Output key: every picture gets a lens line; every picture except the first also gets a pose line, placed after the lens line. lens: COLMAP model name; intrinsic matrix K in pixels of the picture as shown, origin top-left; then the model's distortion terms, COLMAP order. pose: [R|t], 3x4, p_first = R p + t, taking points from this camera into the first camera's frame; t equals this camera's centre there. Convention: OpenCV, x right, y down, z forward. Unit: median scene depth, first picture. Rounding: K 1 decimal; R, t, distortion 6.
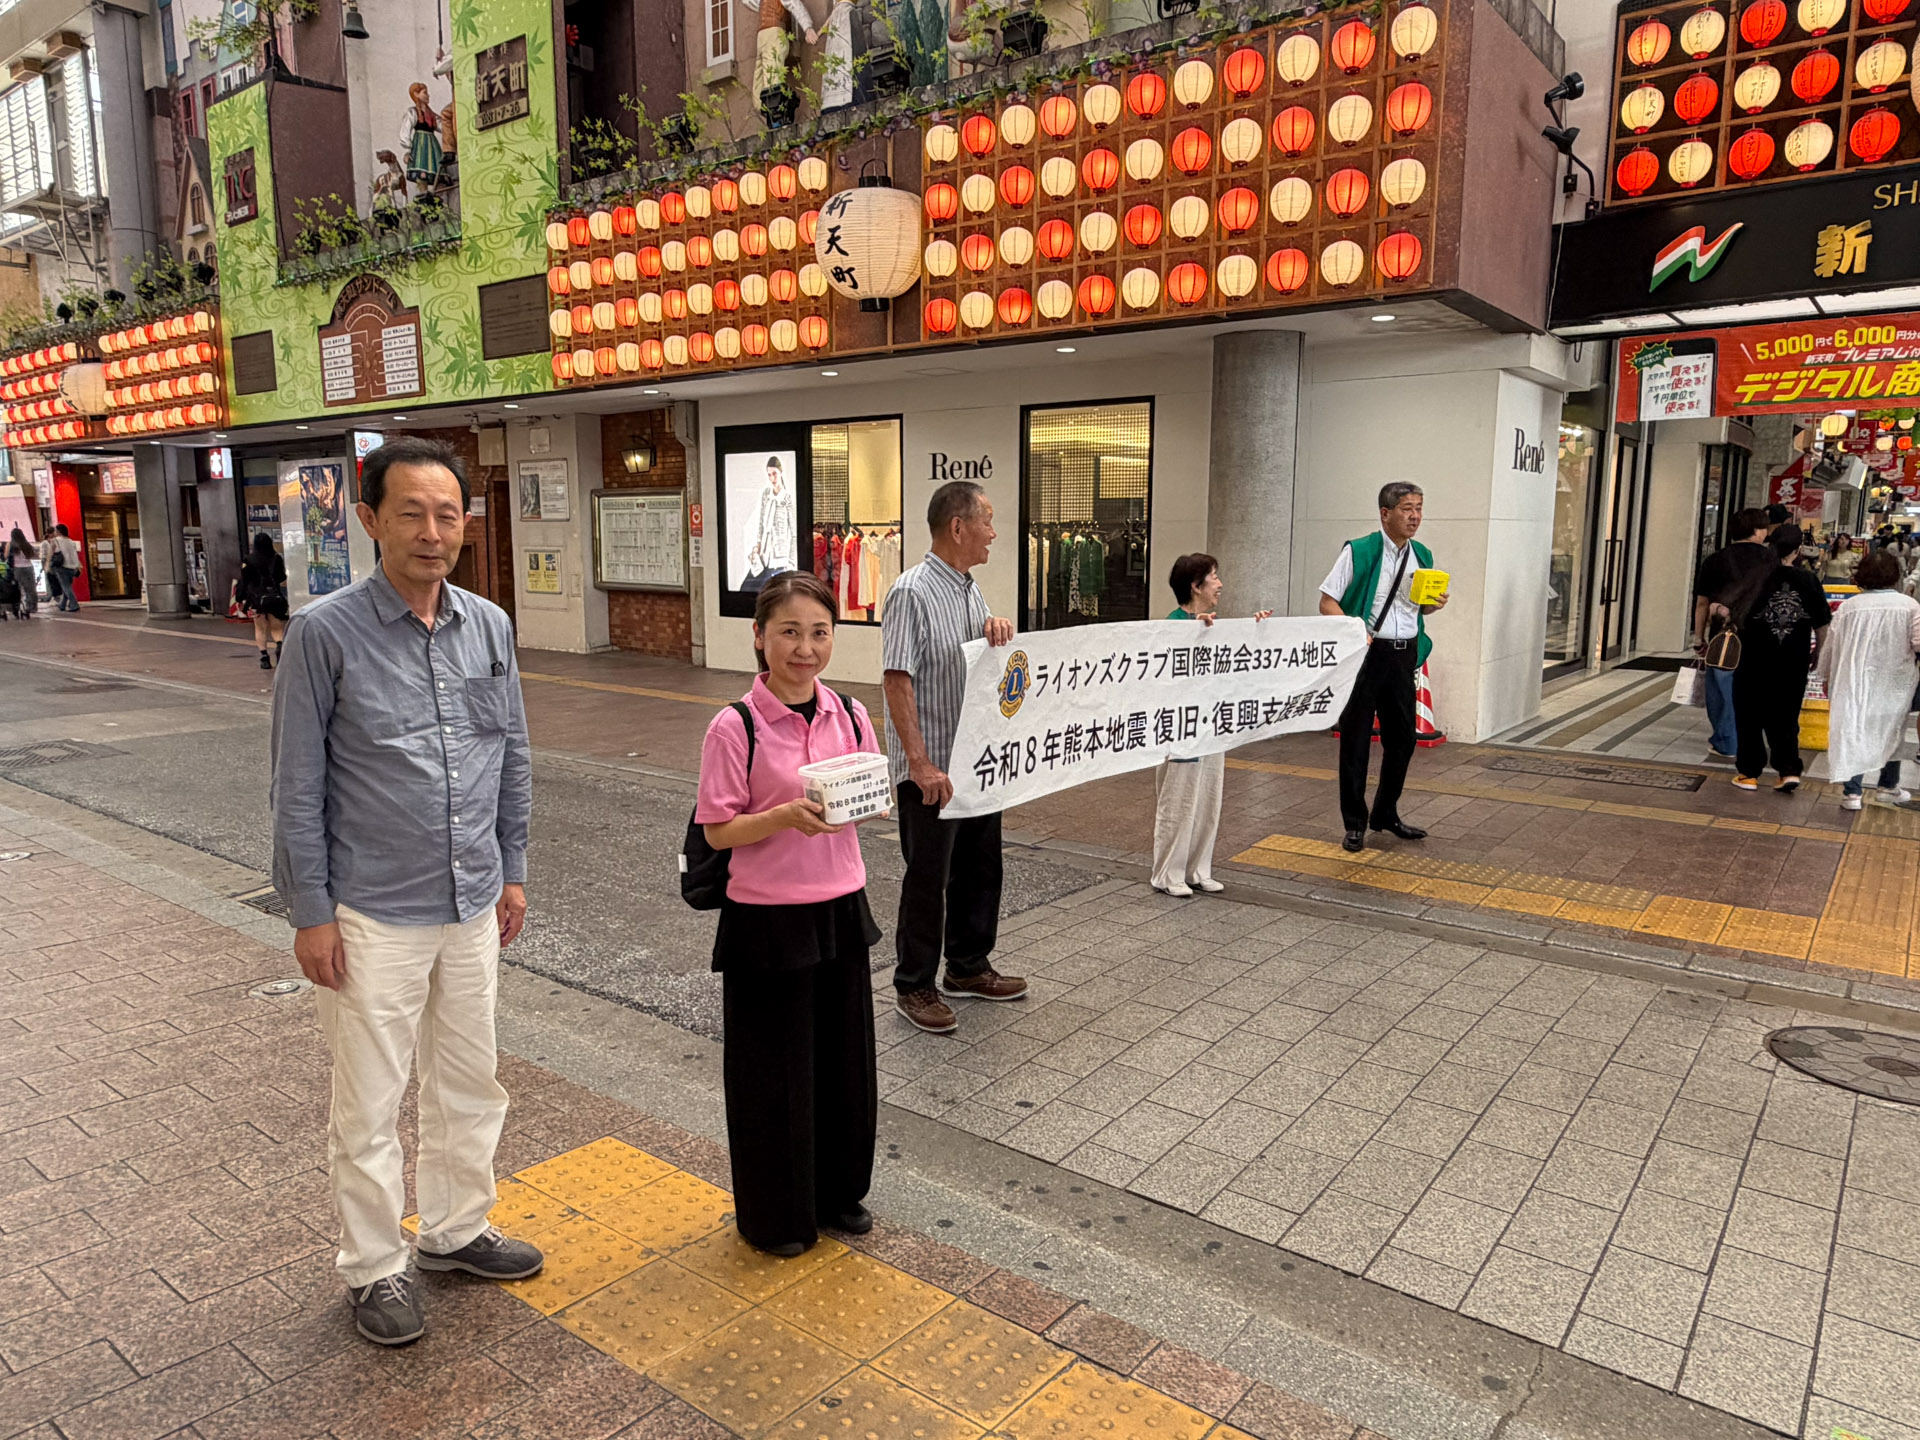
lens RADIAL K [[1227.6, 0, 958.4], [0, 1227.6, 726.8], [0, 0, 1]] dist [0.000276, 0.002345]
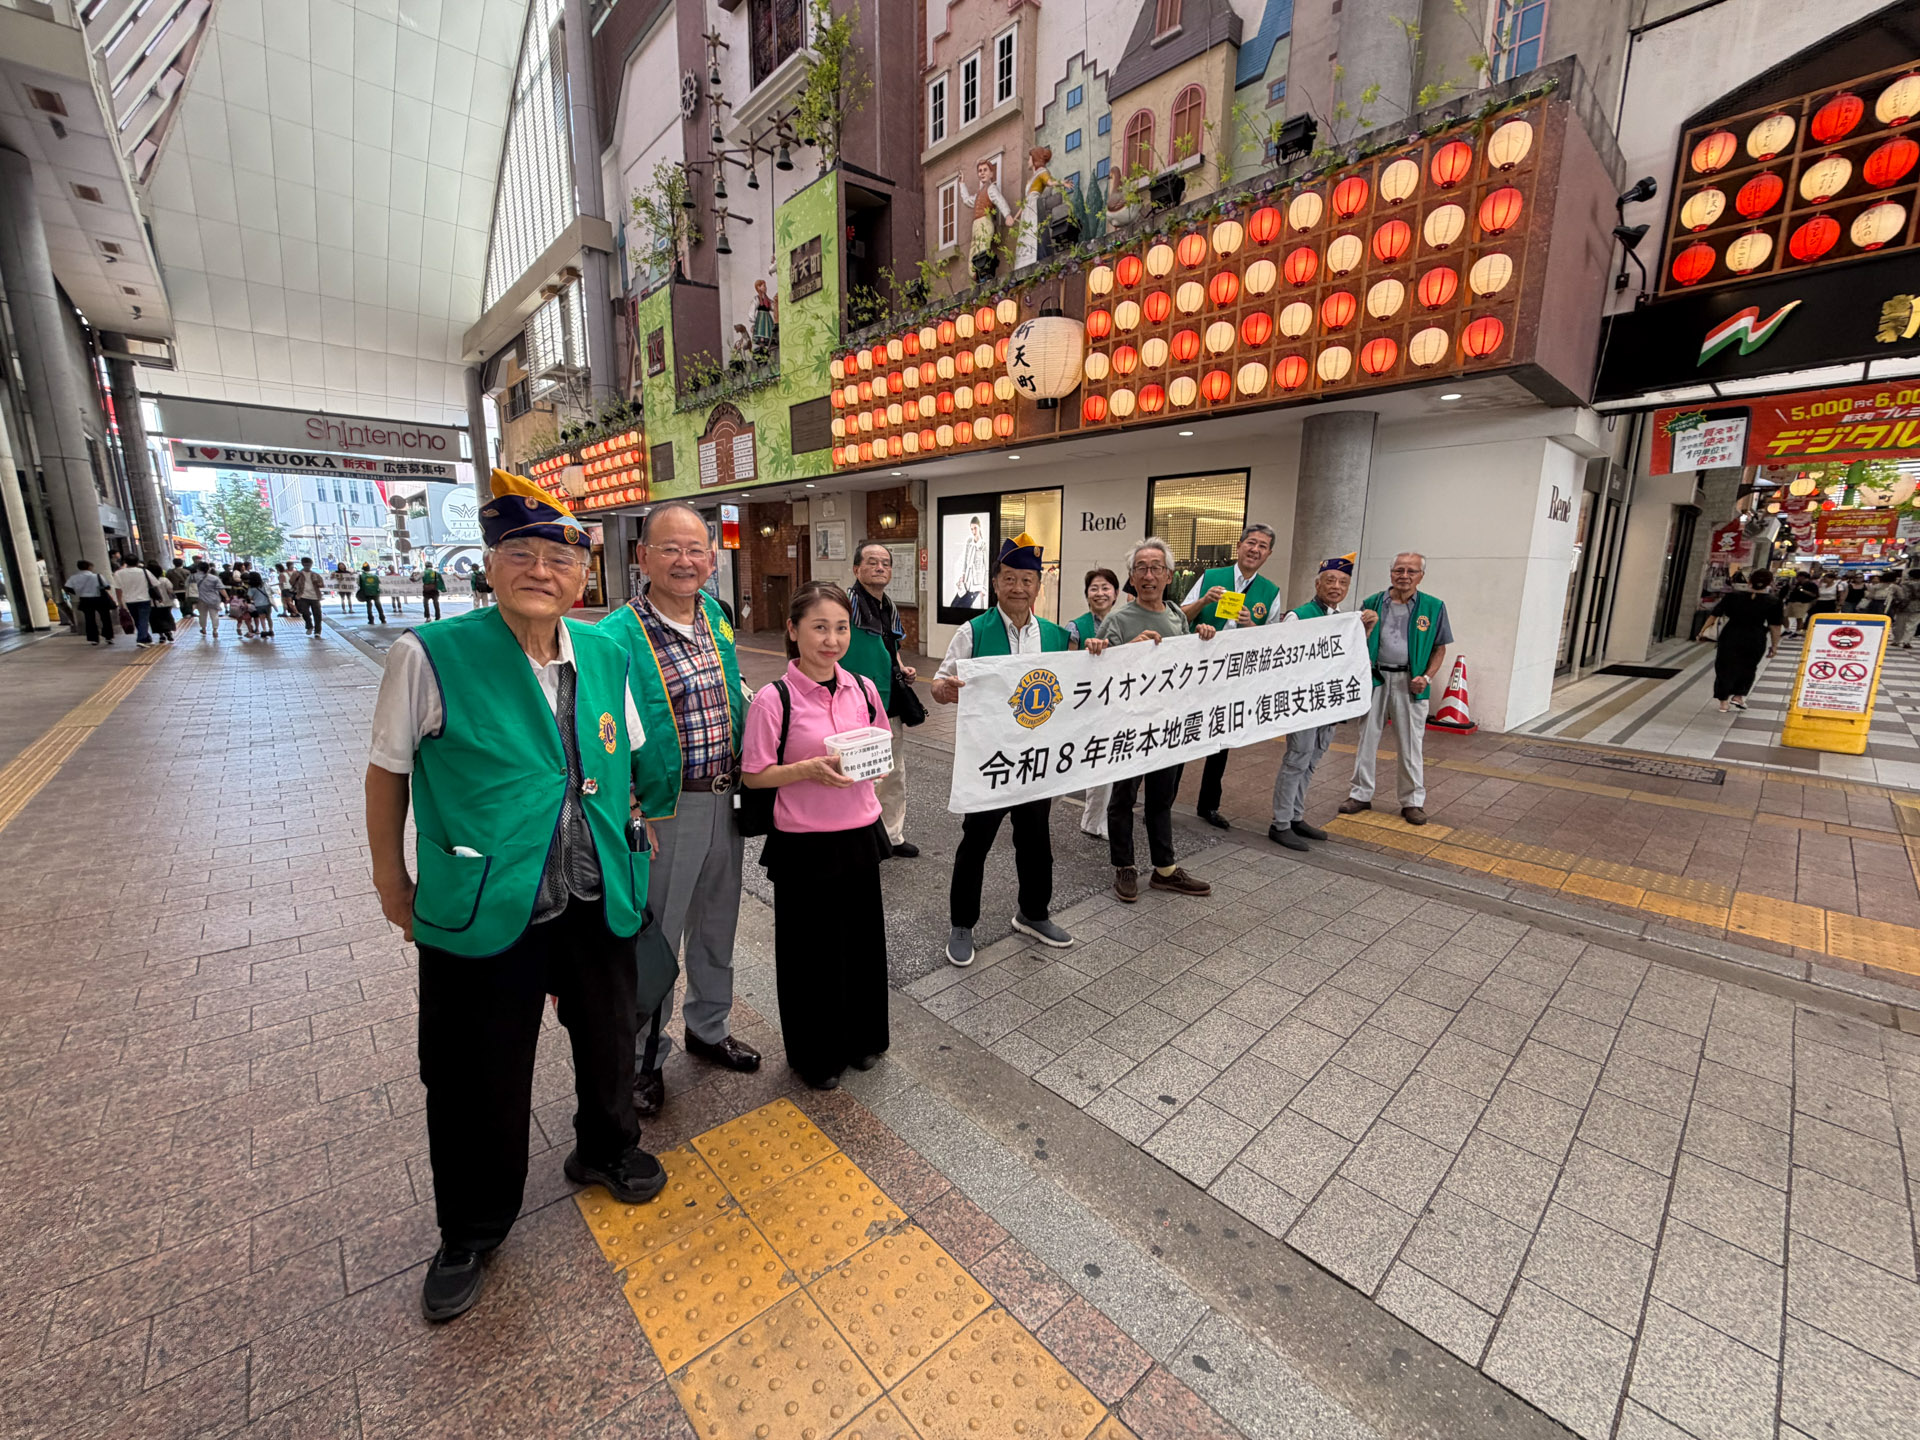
lens RADIAL K [[765.4, 0, 959.3], [0, 765.4, 718.1], [0, 0, 1]] dist [0.000579, 0.000245]
pose [[0.985336, 0.037515, -0.166448, -0.008453], [-0.032013, 0.998853, 0.035619, -0.012508], [0.167593, -0.029768, 0.985407, 0.113093]]
